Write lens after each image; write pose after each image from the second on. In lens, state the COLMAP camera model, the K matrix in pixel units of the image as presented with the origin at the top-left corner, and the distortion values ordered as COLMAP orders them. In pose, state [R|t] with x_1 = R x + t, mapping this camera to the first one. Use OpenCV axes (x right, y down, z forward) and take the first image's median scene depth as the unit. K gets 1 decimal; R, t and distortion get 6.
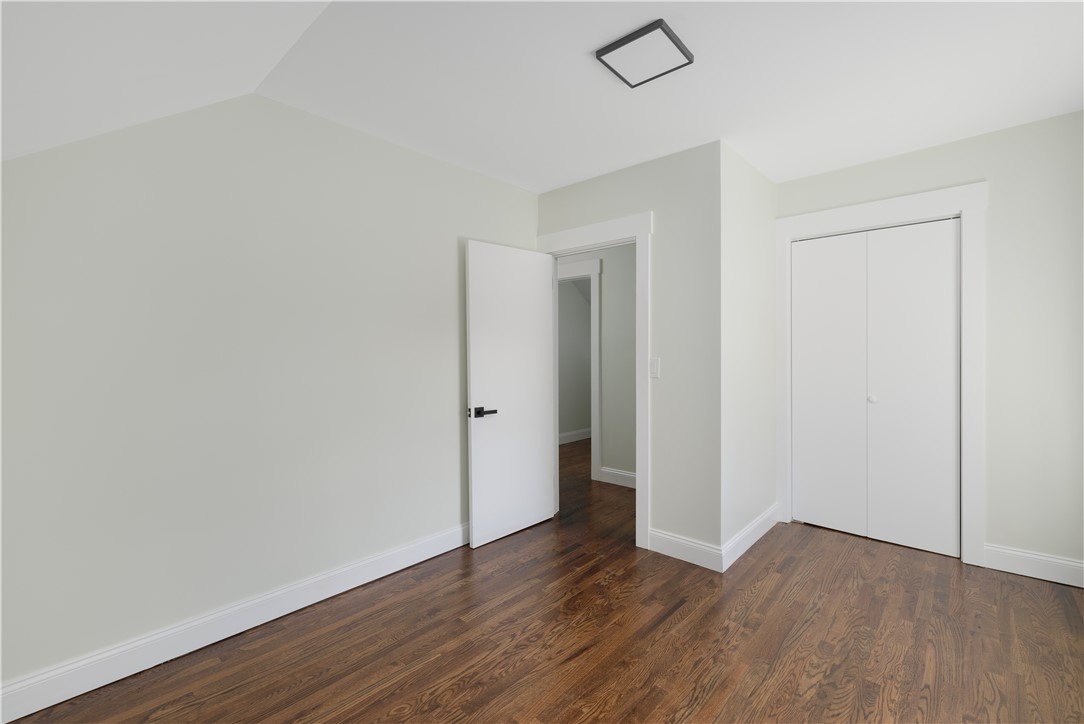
lens RADIAL K [[465.3, 0, 533.9], [0, 465.3, 353.2], [0, 0, 1]] dist [-0.000133, -0.000229]
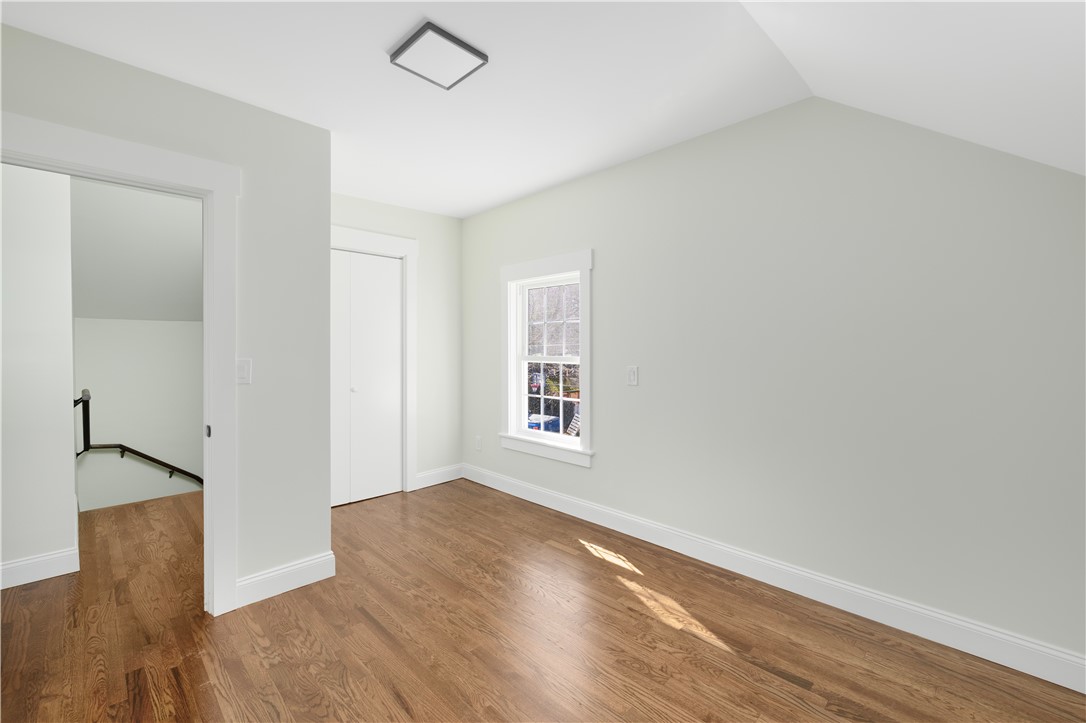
lens RADIAL K [[466.1, 0, 535.1], [0, 466.1, 361.2], [0, 0, 1]] dist [-0.000133, -0.000229]
pose [[0.041005, -0.021866, 0.998920, -0.607637], [0.005609, 0.999750, 0.021654, 0.000123], [-0.999143, 0.004715, 0.041117, 0.585755]]
